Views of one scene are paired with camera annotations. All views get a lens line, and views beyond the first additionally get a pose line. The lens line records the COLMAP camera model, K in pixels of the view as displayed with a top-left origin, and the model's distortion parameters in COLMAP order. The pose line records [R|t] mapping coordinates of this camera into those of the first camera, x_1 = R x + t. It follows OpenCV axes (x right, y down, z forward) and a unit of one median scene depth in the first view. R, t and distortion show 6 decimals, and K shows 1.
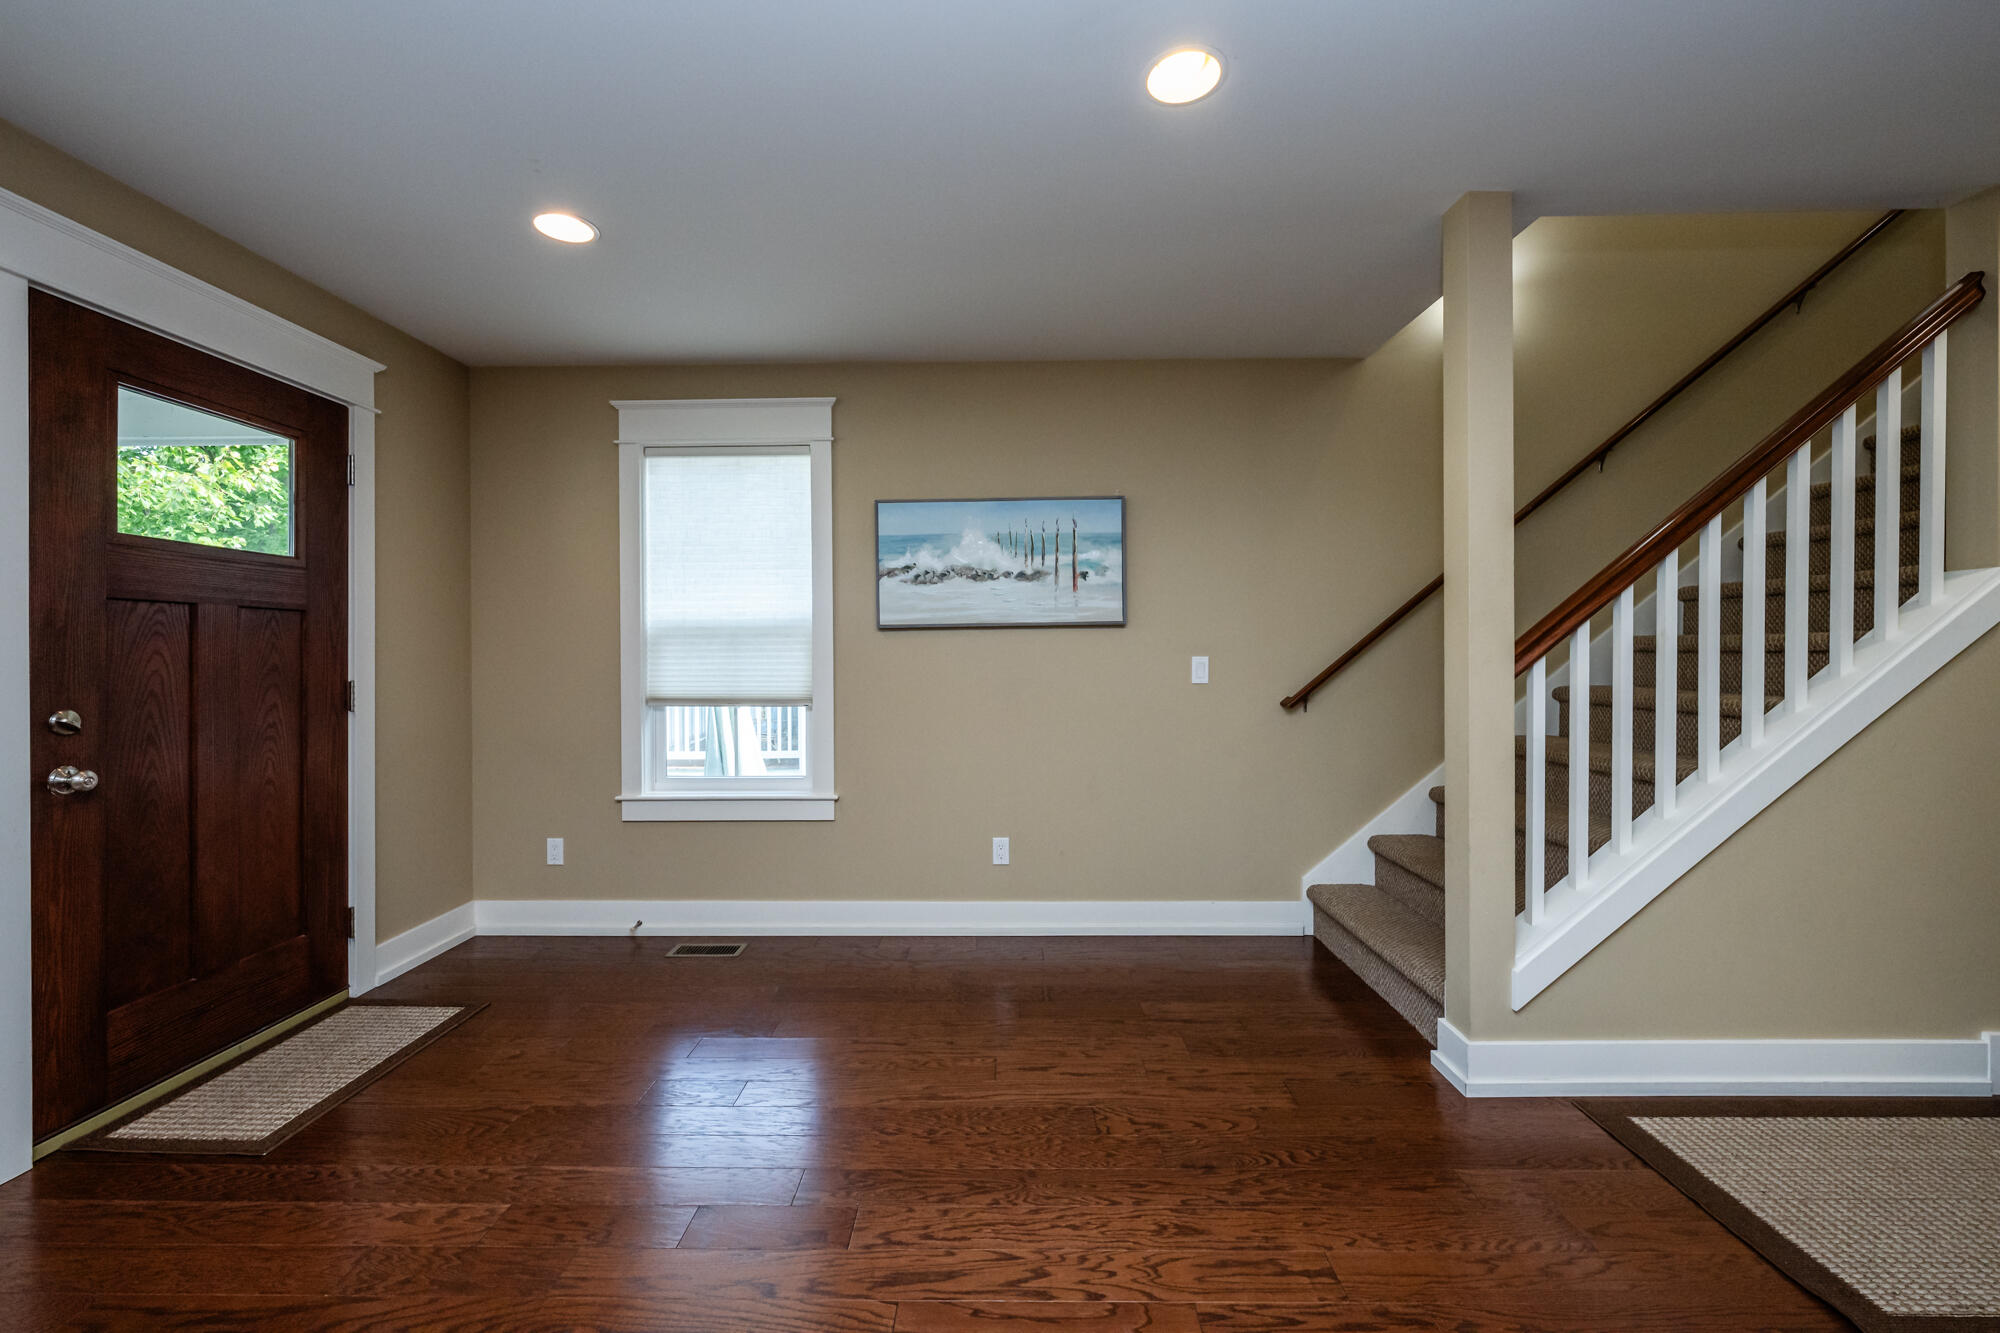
lens RADIAL K [[798.5, 0, 993.5], [0, 798.5, 659.7], [0, 0, 1]] dist [0.000338, -0.000116]
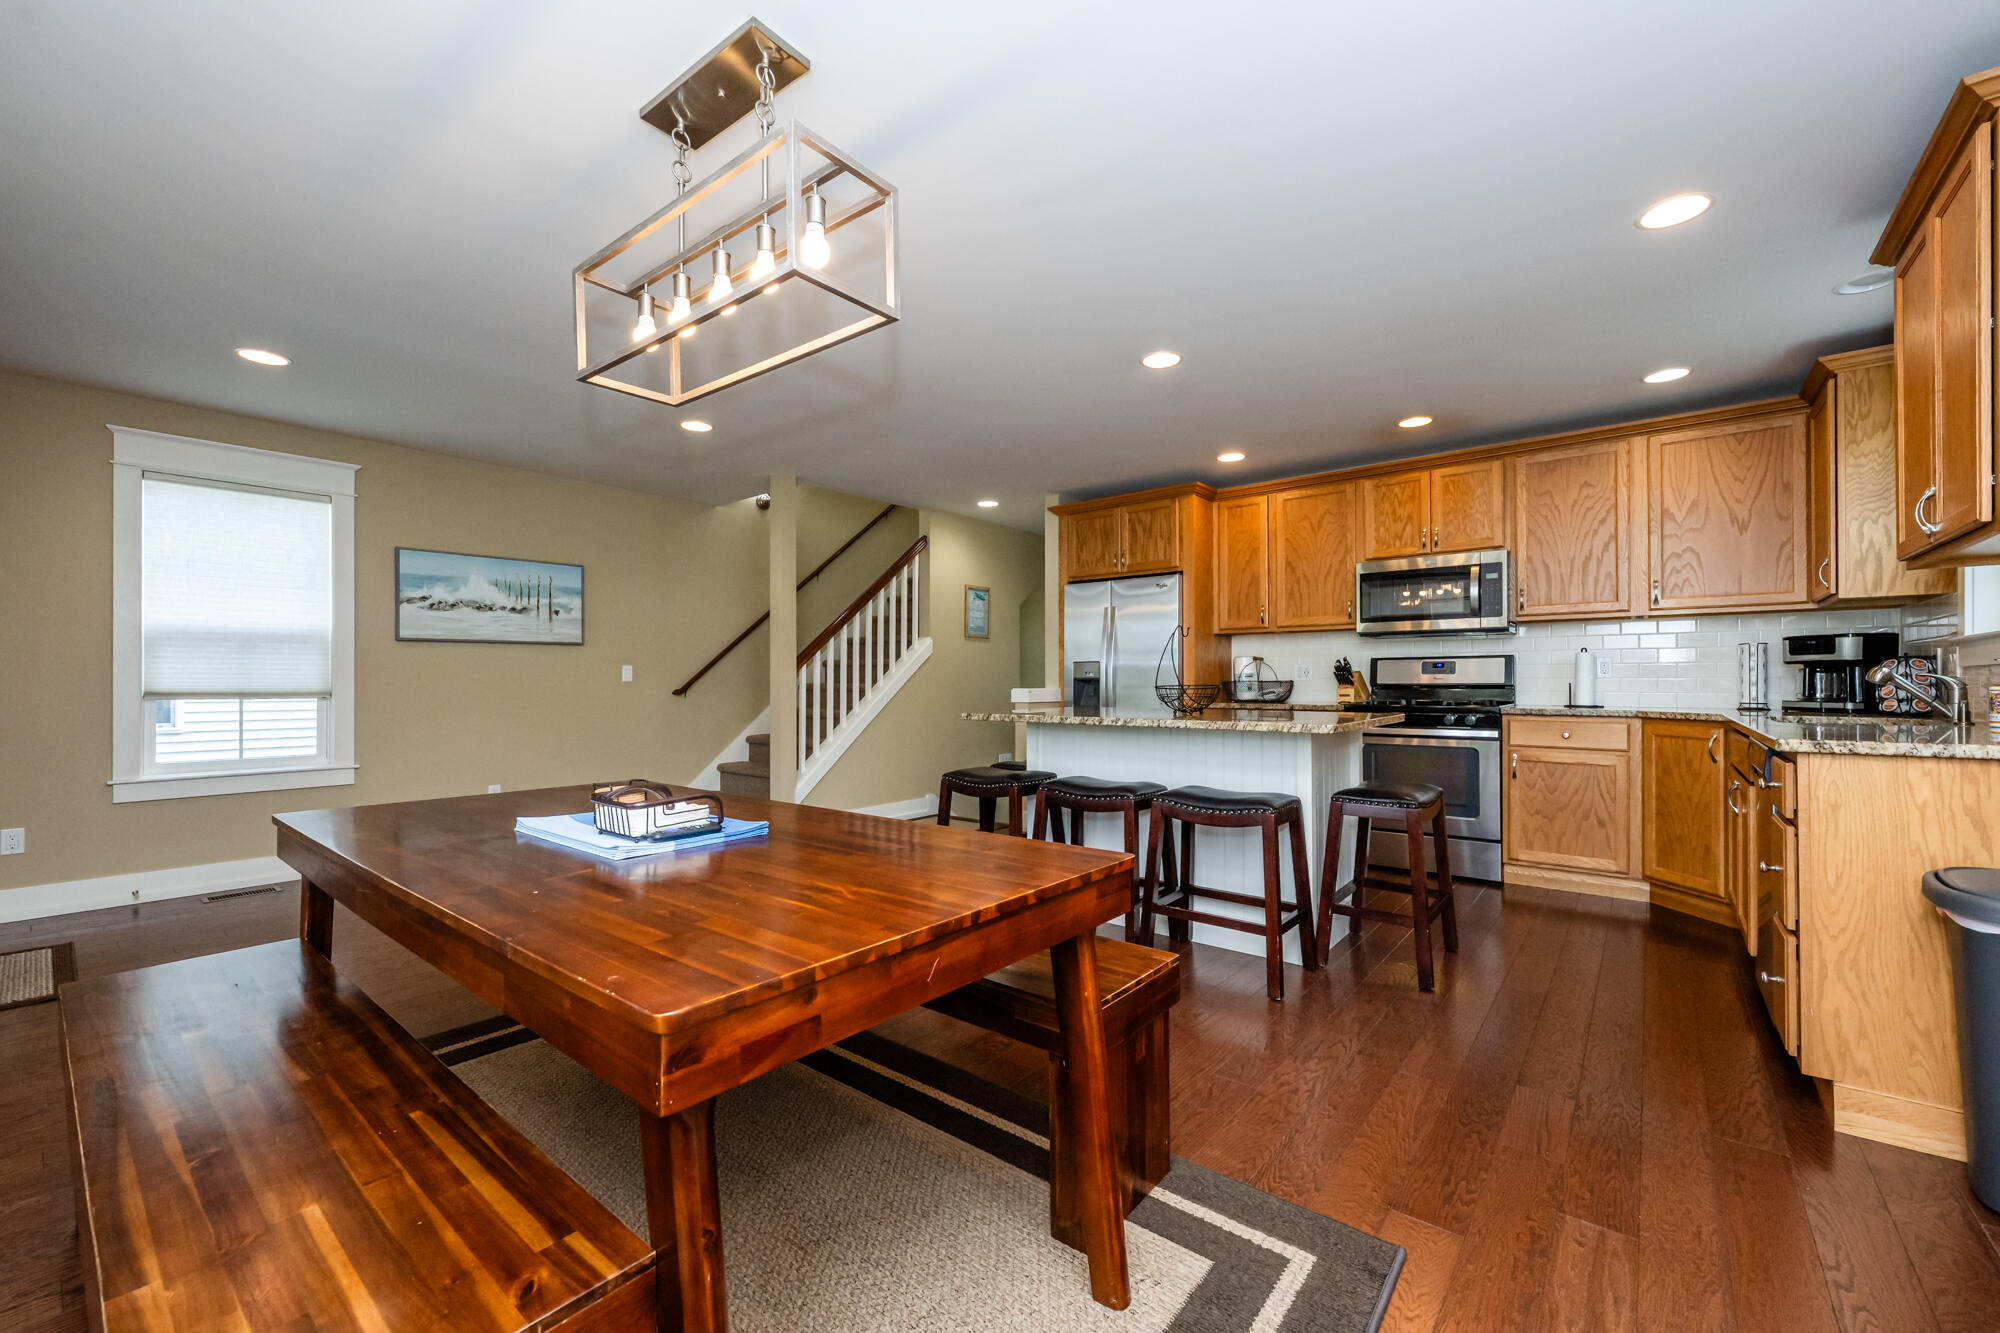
lens RADIAL K [[798.5, 0, 991.6], [0, 798.5, 680.6], [0, 0, 1]] dist [0.000338, -0.000116]
pose [[0.621920, 0.005707, 0.783060, -0.587734], [0.005560, 0.999916, -0.011703, 0.052391], [-0.783061, 0.011632, 0.621836, -0.654895]]
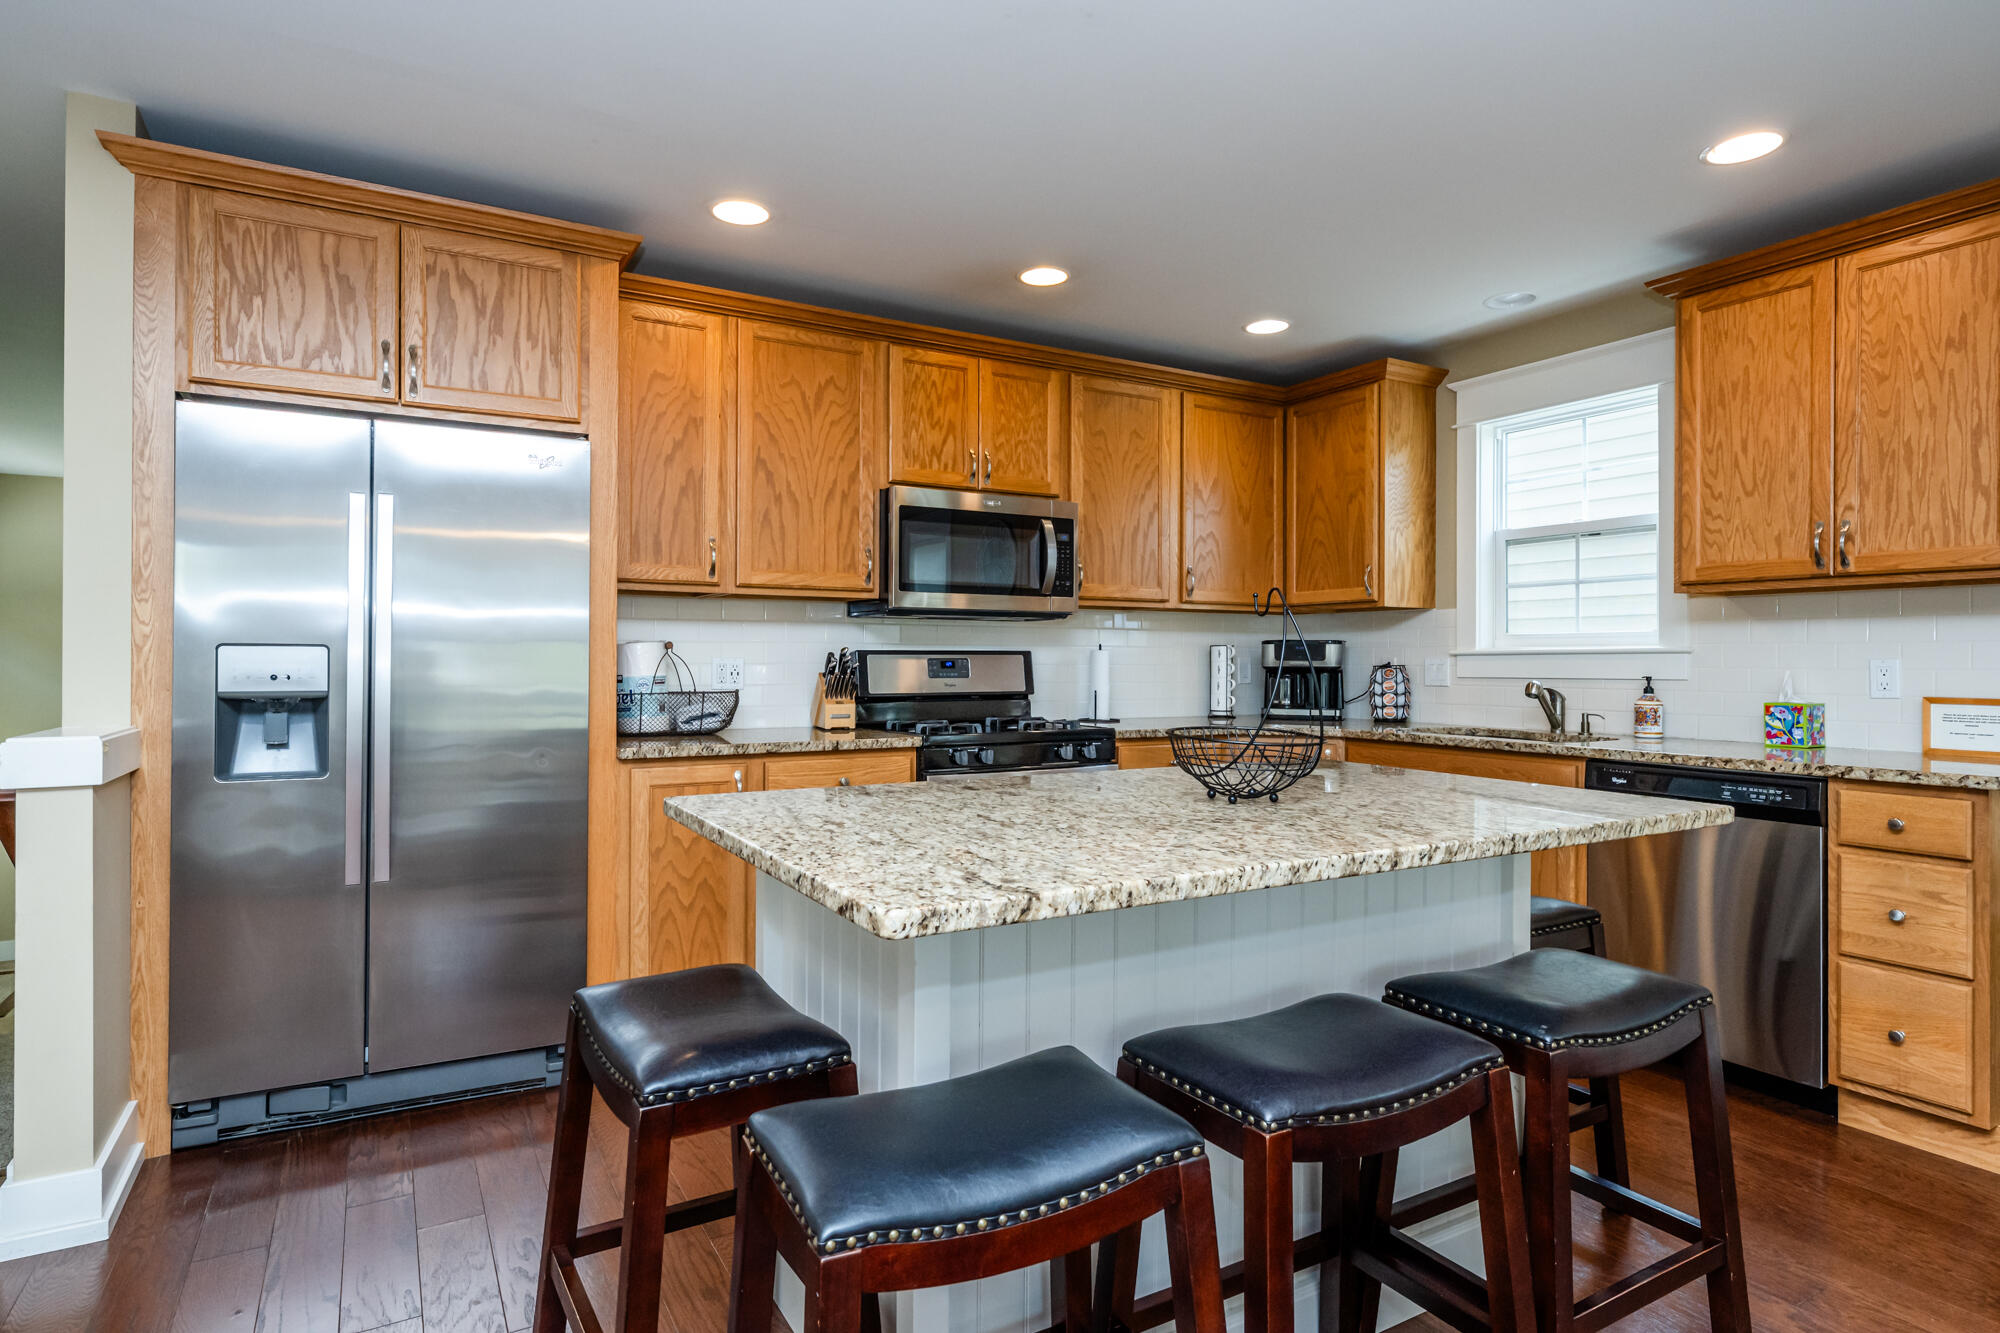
lens RADIAL K [[1096.4, 0, 980.1], [0, 1096.4, 653.4], [0, 0, 1]] dist [0.006399, -0.003978]
pose [[-0.520308, 0.010655, 0.853912, -0.066809], [0.007349, 0.999941, -0.008000, 0.010574], [-0.853947, 0.002113, -0.520356, 0.221971]]
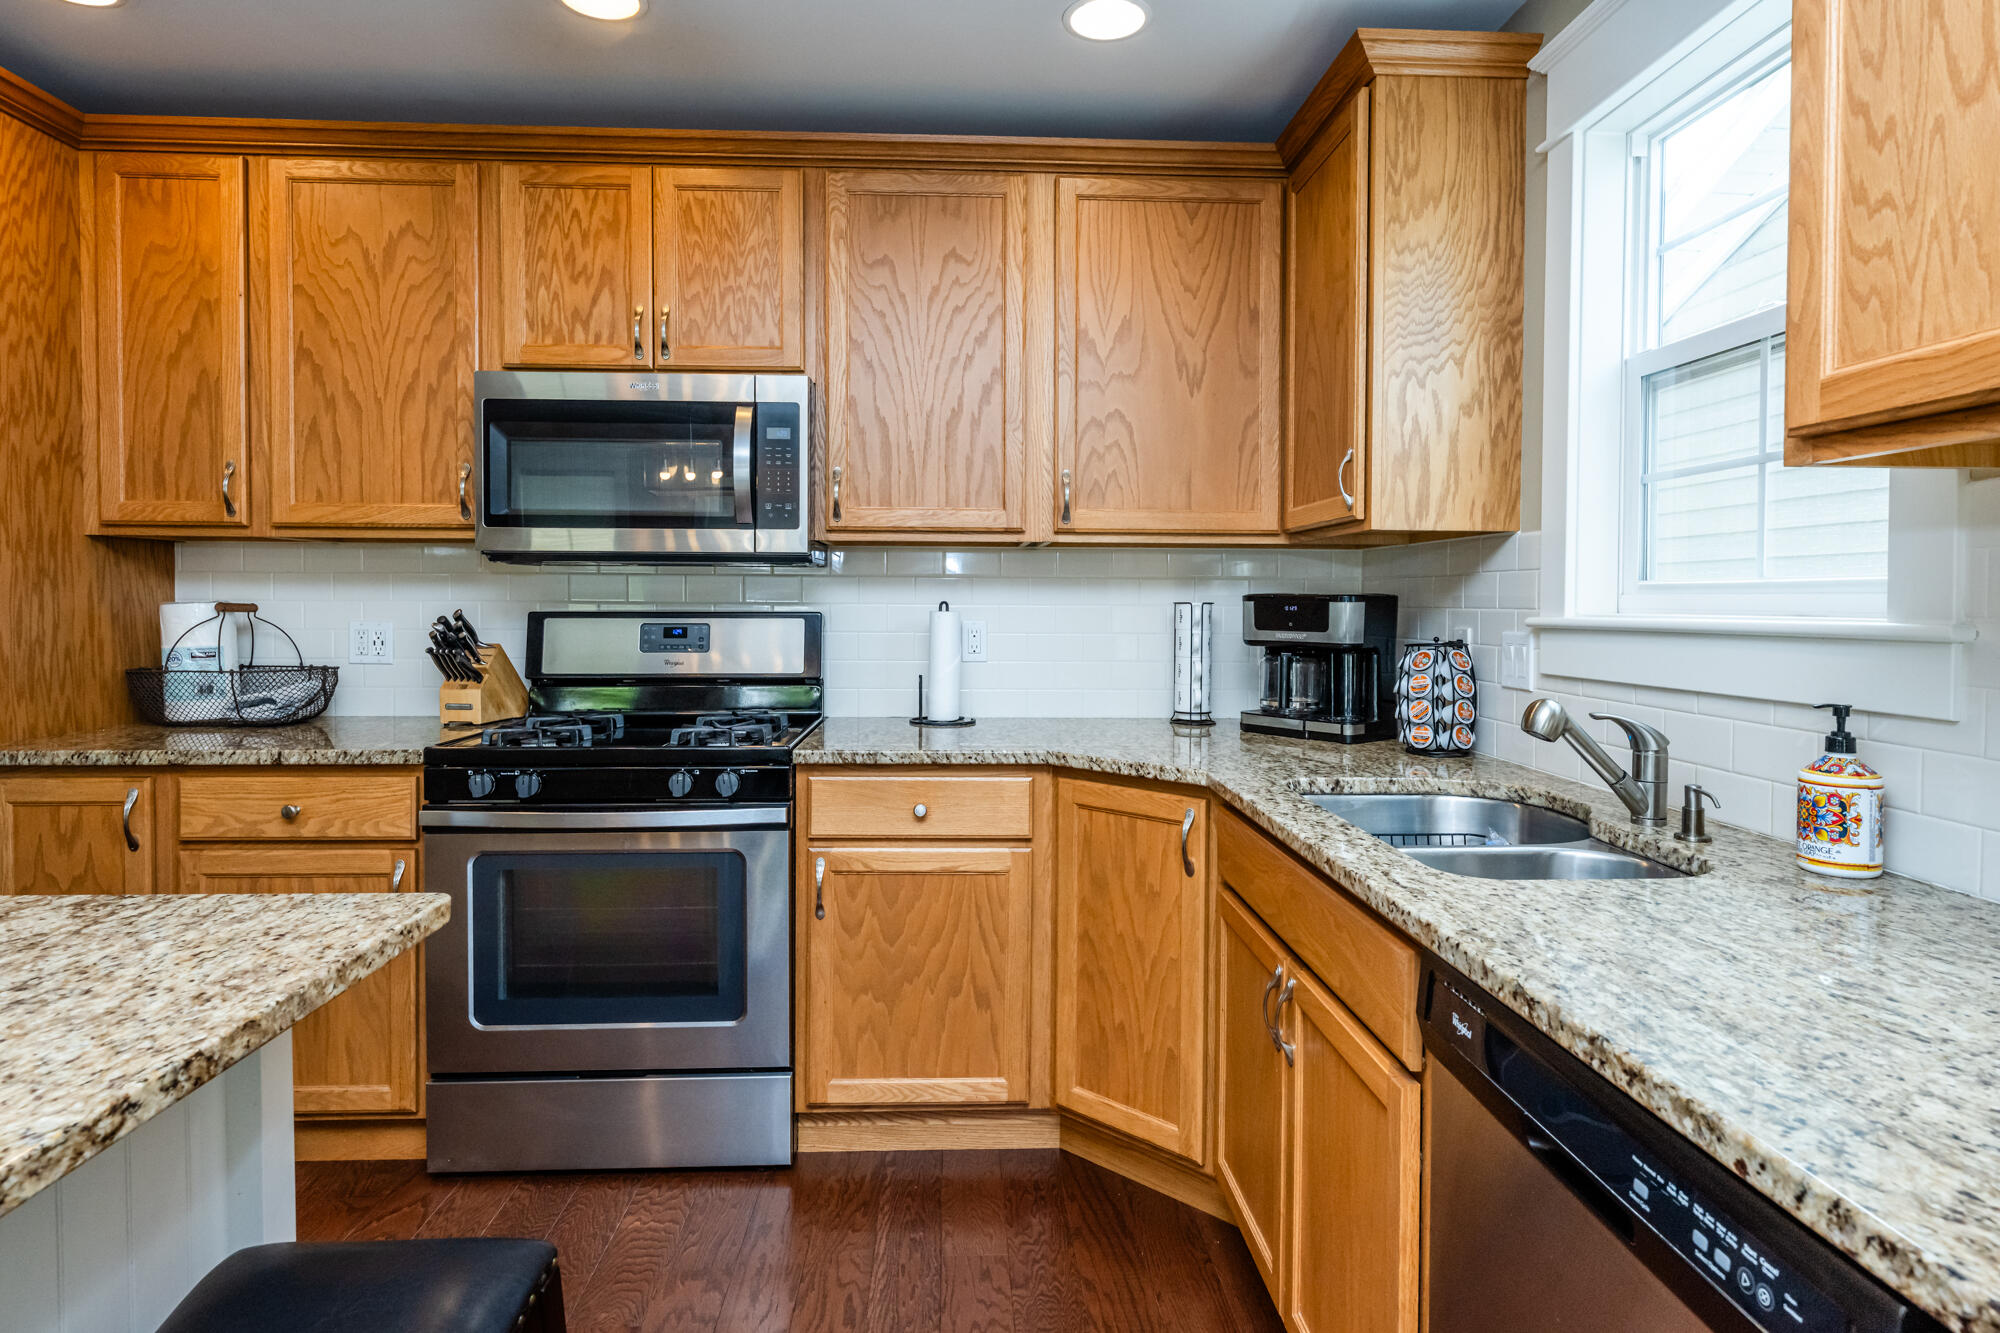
lens RADIAL K [[1096.4, 0, 1008.4], [0, 1096.4, 620.5], [0, 0, 1]] dist [0.006399, -0.003978]
pose [[-0.070632, -0.014891, 0.997391, 0.147448], [0.003874, 0.999877, 0.015202, -0.008061], [-0.997495, 0.004938, -0.070566, -0.592911]]
